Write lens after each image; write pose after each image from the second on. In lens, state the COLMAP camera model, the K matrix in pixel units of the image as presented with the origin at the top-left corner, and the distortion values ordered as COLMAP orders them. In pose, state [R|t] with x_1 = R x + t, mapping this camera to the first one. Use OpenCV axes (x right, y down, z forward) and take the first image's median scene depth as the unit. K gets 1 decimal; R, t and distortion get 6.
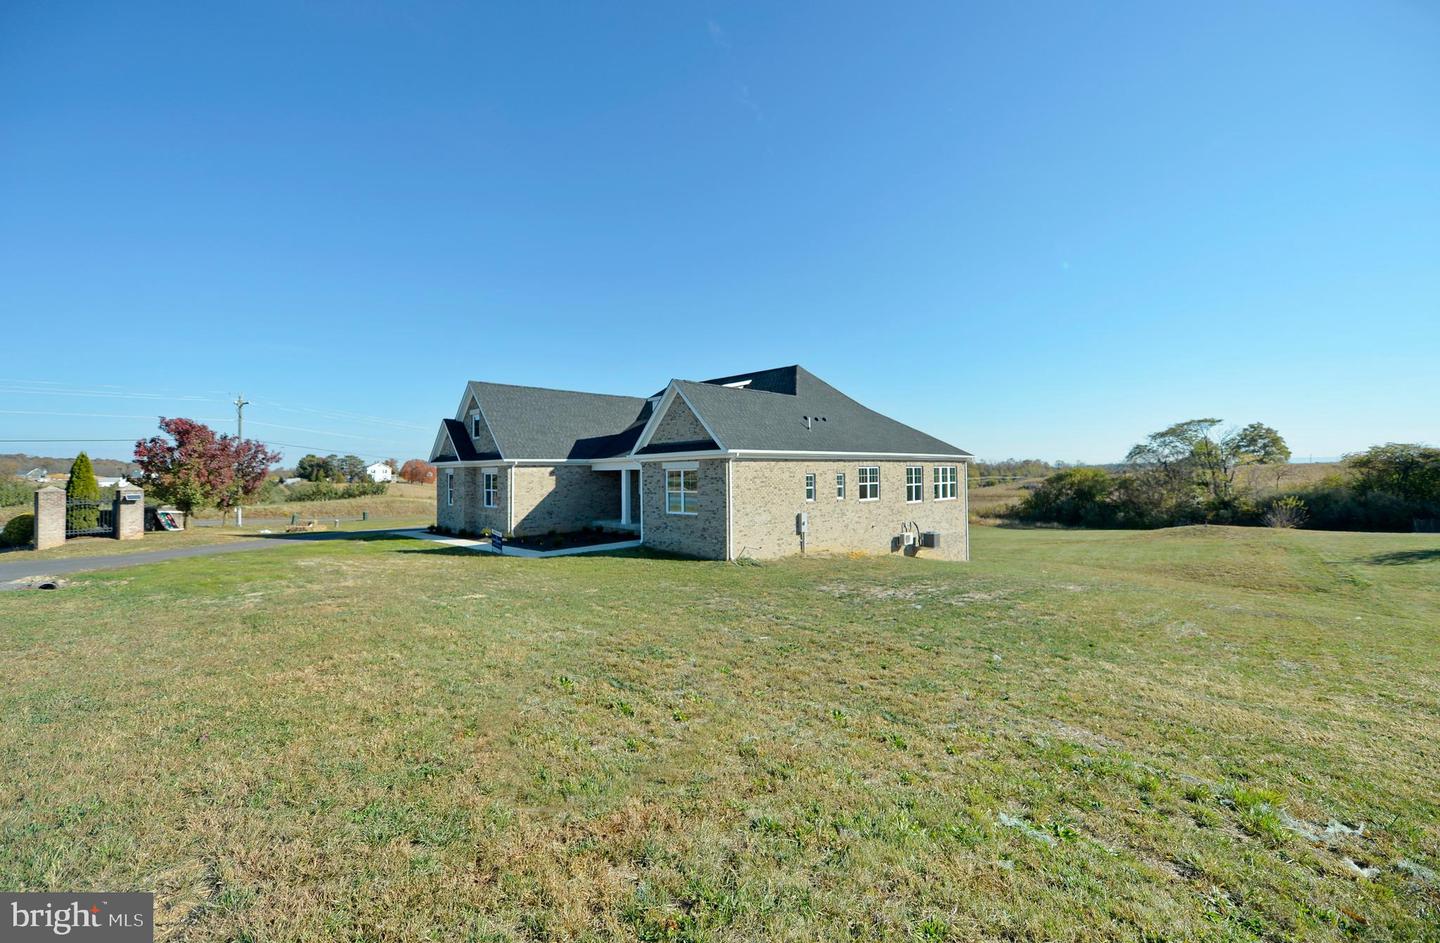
lens RADIAL K [[573.3, 0, 720.0], [0, 573.3, 471.5], [0, 0, 1]] dist [-0.000542, -0.000083]
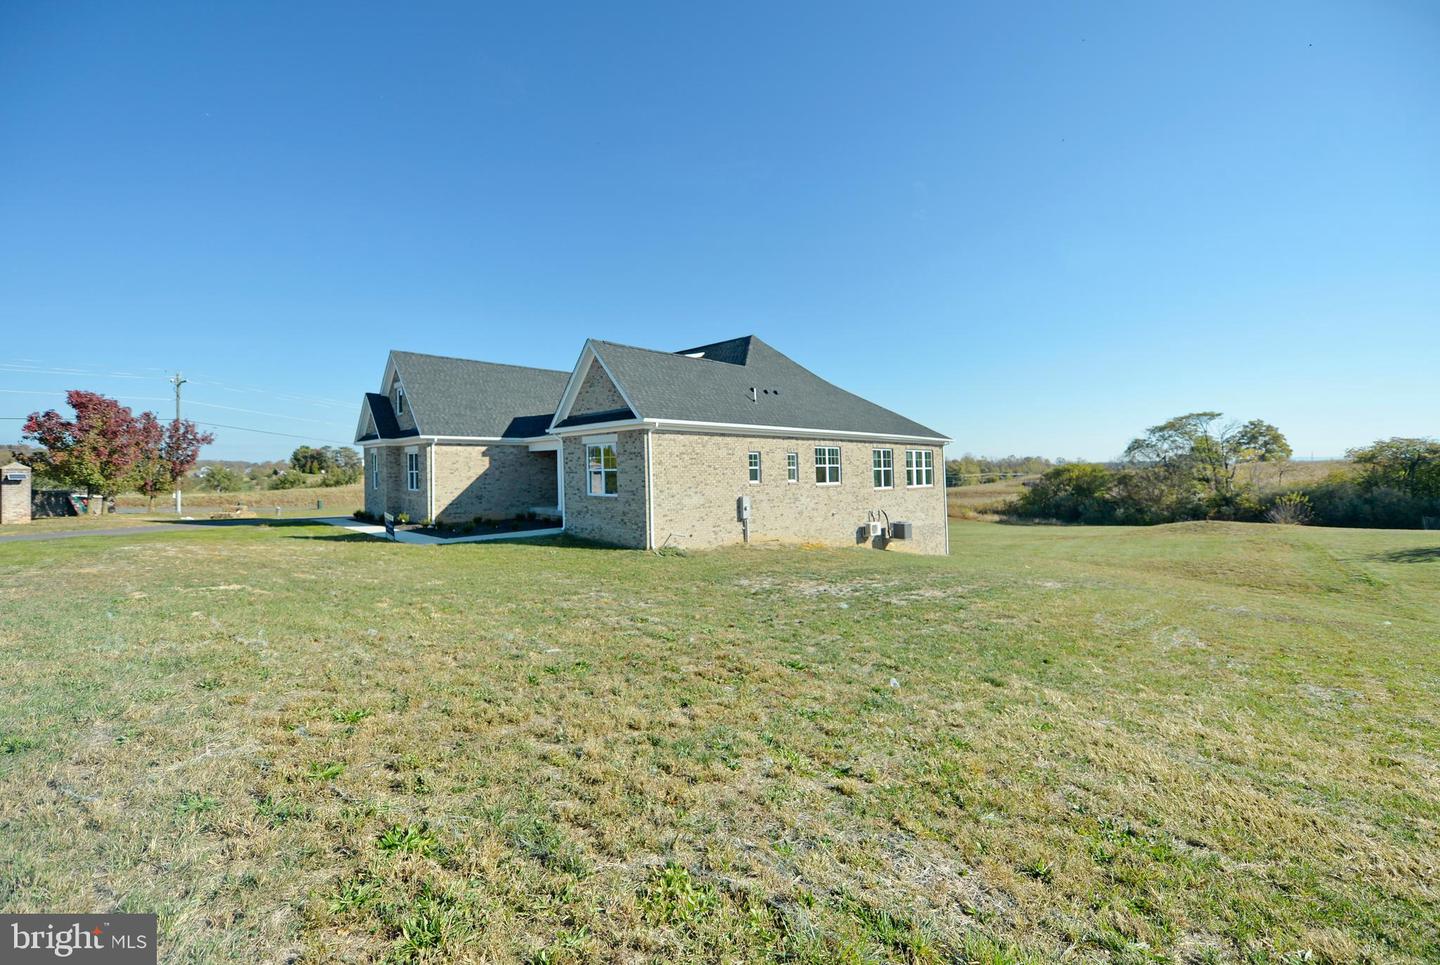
lens RADIAL K [[575.7, 0, 724.2], [0, 575.7, 445.5], [0, 0, 1]] dist [-0.001170, -0.000060]
pose [[0.999956, 0.008044, 0.004857, 0.081223], [-0.007858, 0.999278, -0.037161, 0.020698], [-0.005152, 0.037121, 0.999297, 0.090700]]
